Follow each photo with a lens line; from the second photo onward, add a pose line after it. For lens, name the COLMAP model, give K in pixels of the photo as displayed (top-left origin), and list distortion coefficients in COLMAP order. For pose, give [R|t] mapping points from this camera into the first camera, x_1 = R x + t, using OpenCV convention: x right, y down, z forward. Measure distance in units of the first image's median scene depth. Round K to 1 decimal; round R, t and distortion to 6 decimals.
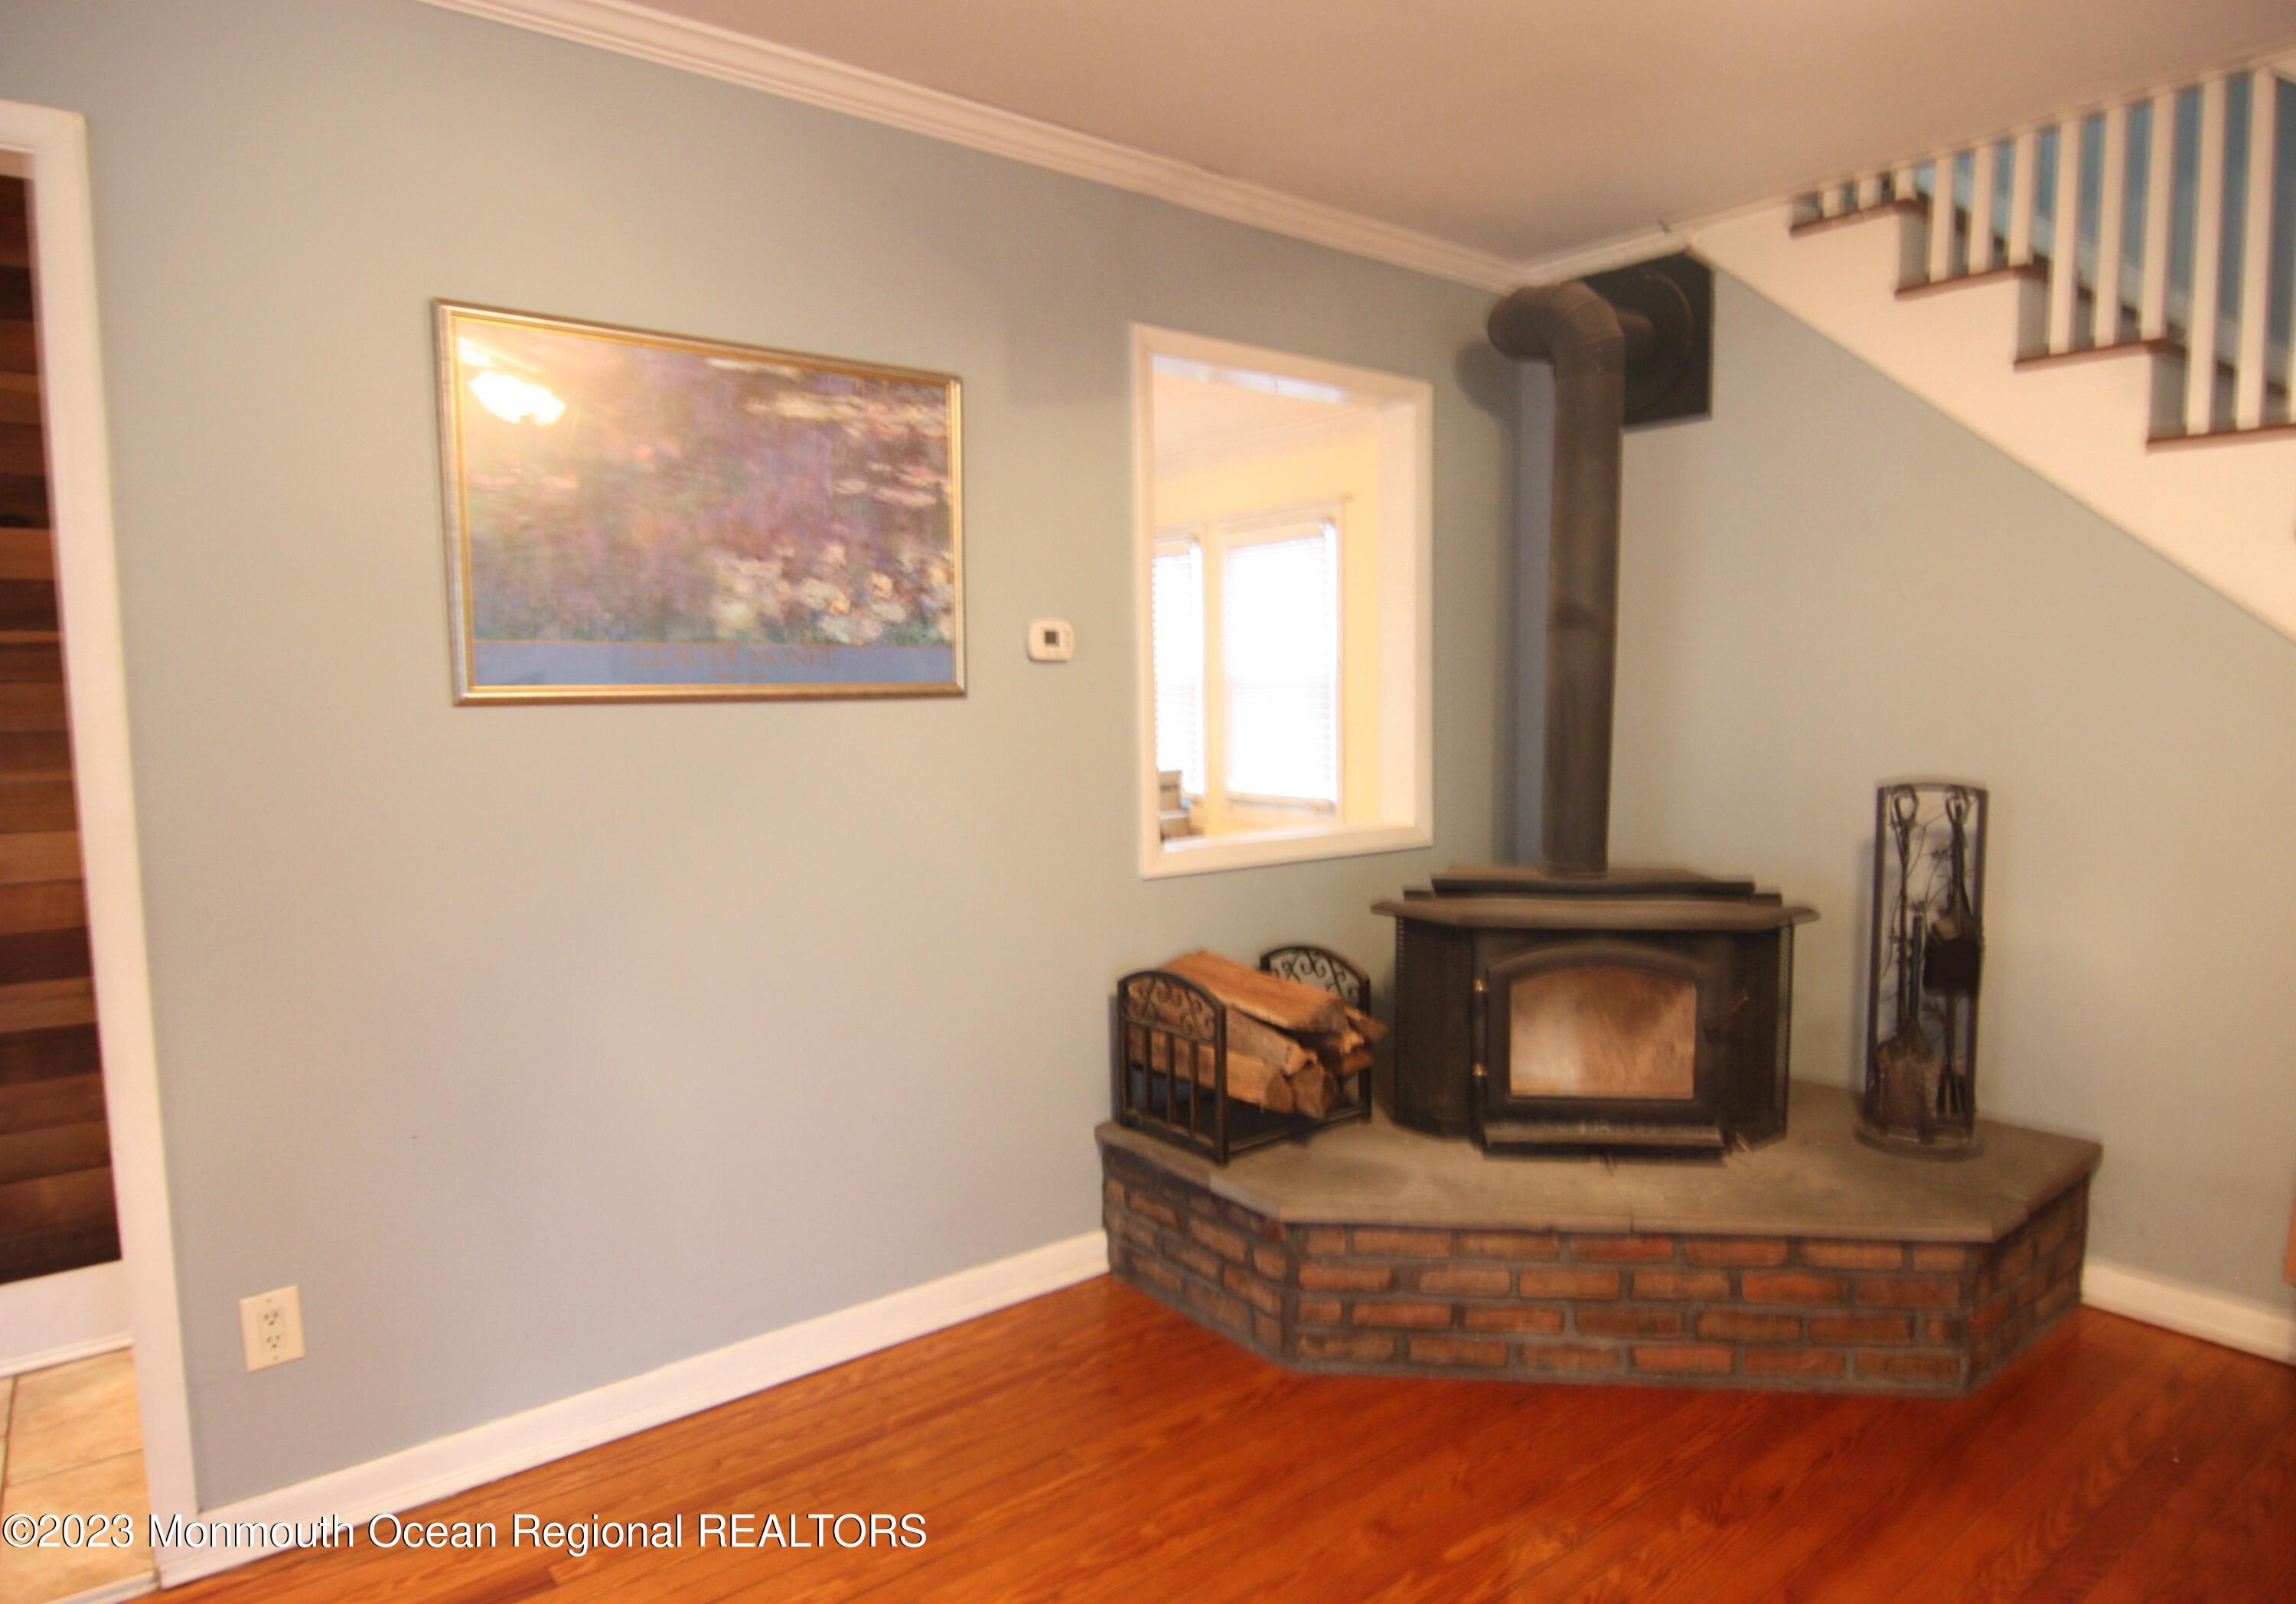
lens RADIAL K [[1366.4, 0, 1150.1], [0, 1366.4, 813.1], [0, 0, 1]] dist [-0.008006, -0.006606]
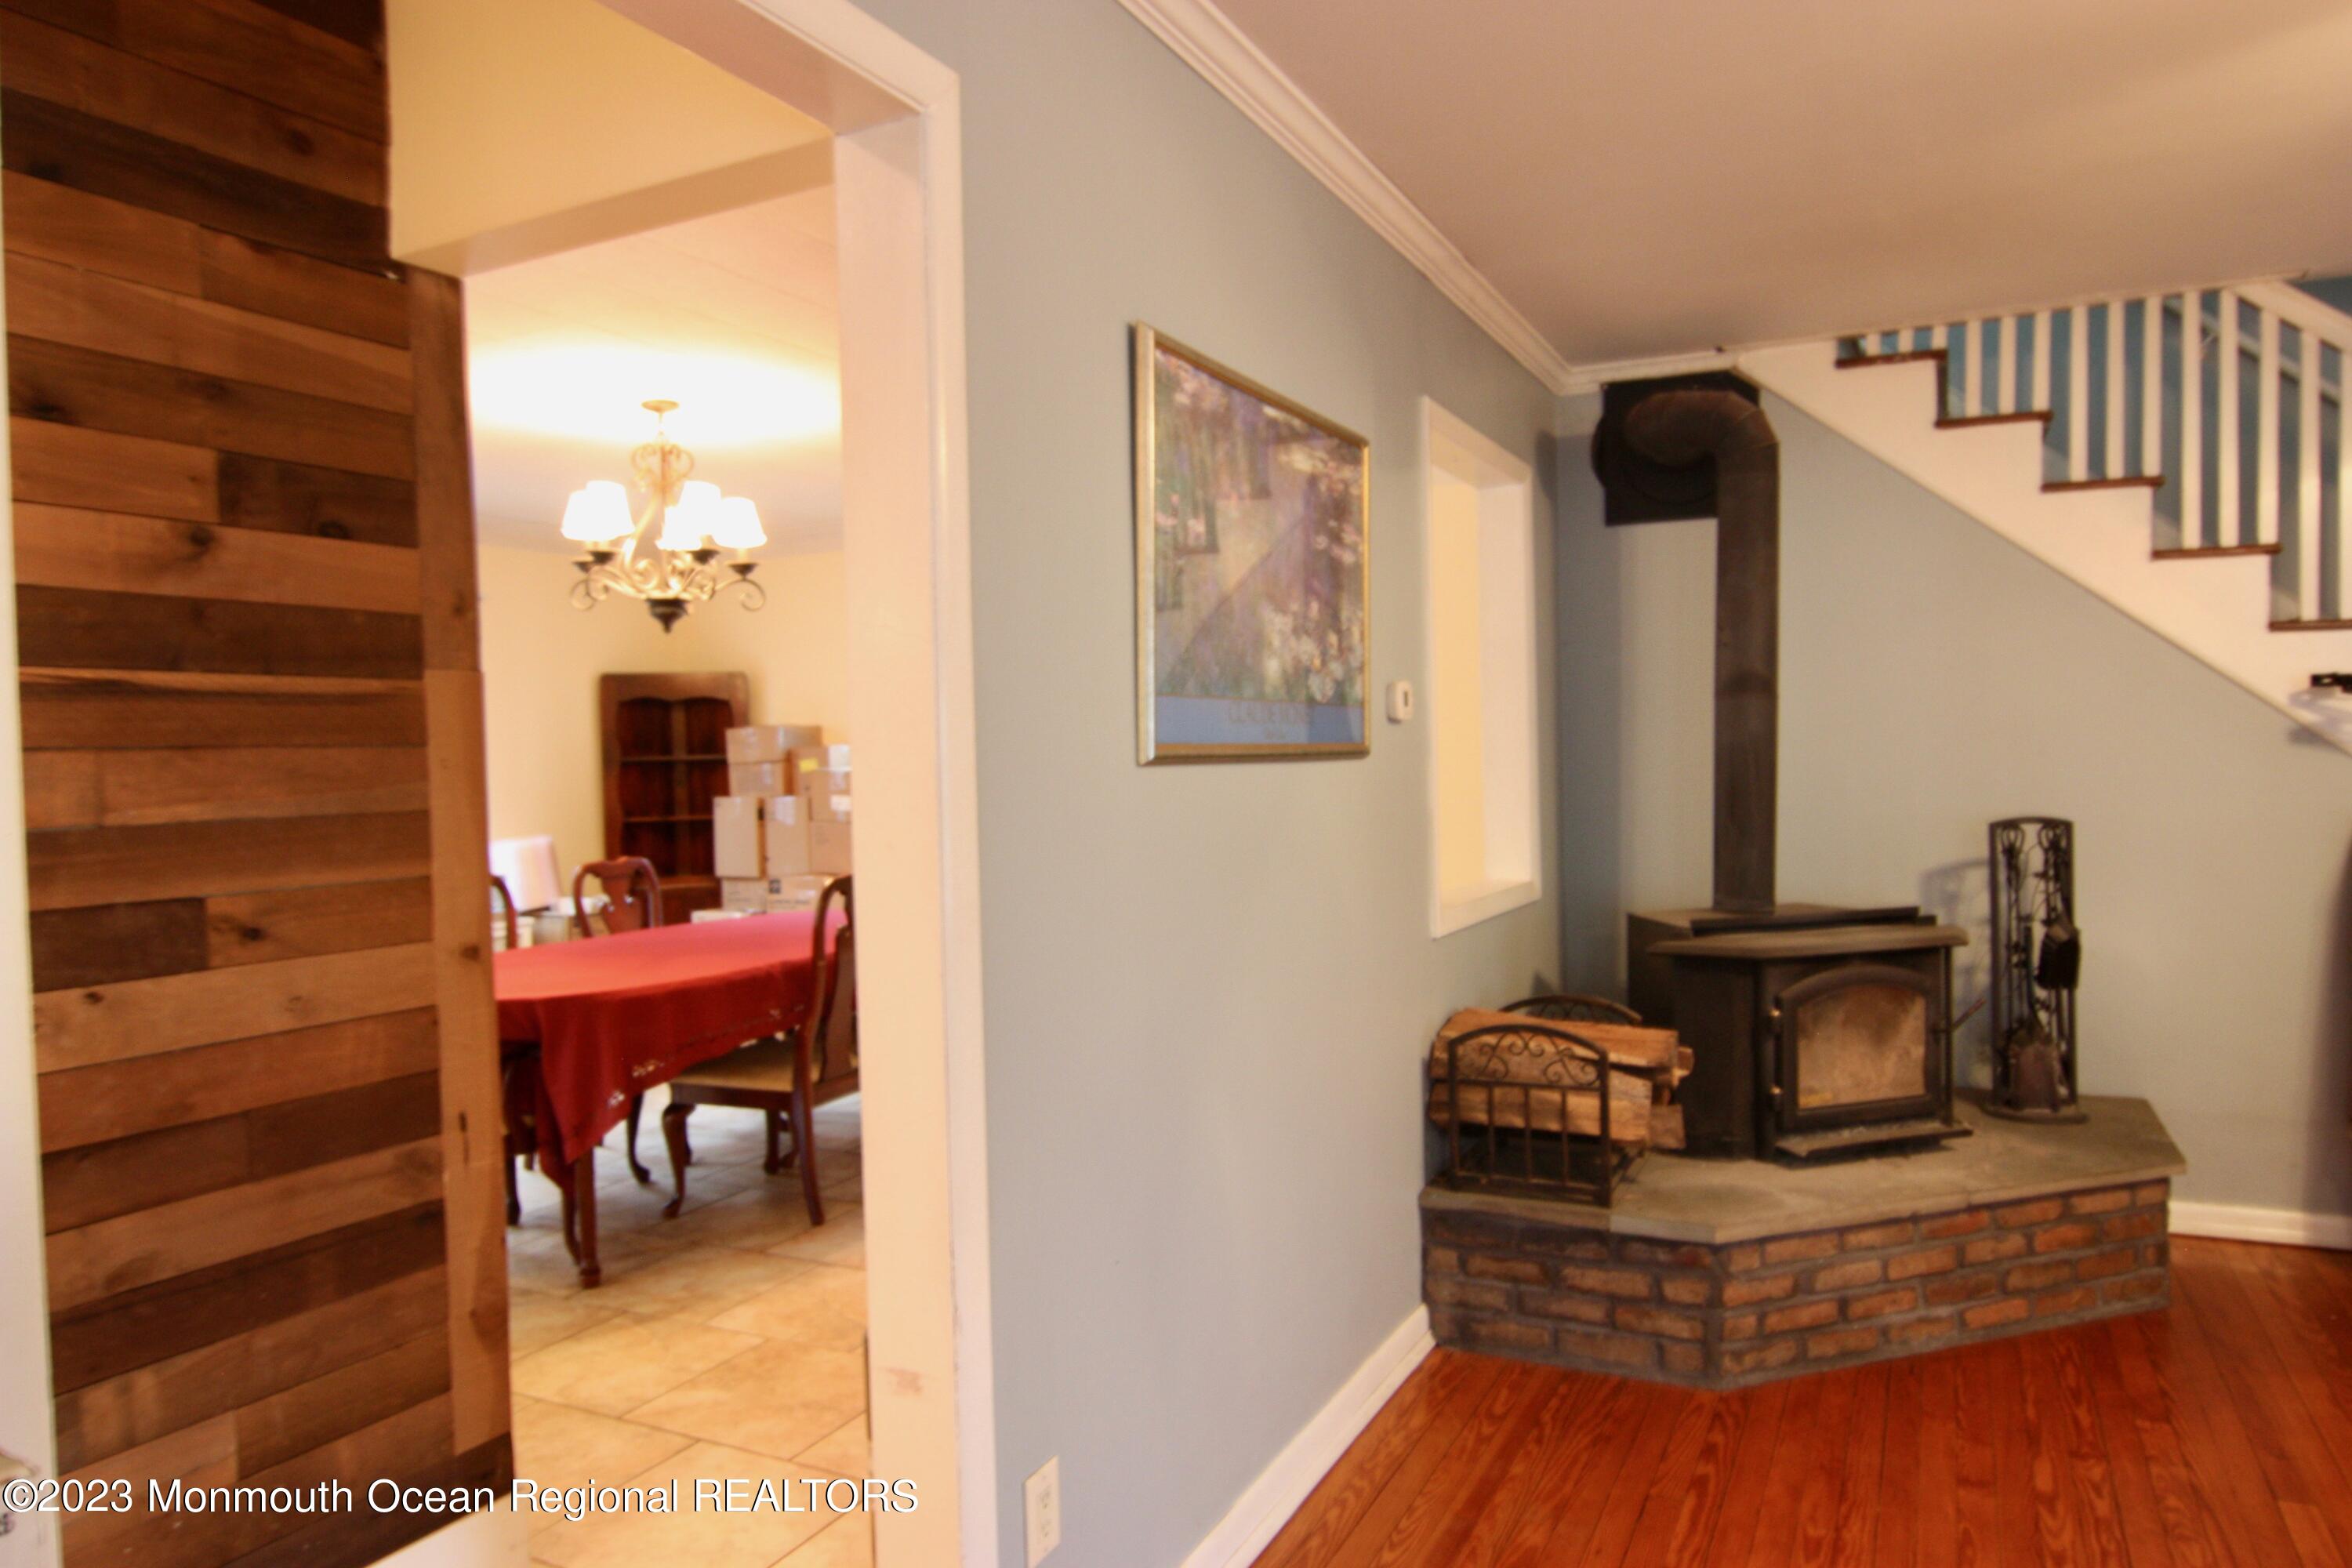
lens RADIAL K [[1521.9, 0, 1173.4], [0, 1521.9, 783.4], [0, 0, 1]] dist [-0.004106, -0.007741]
pose [[0.910846, -0.017128, 0.412390, -0.750602], [0.050071, 0.996345, -0.069212, 0.002681], [-0.409697, 0.083690, 0.908374, 0.067787]]
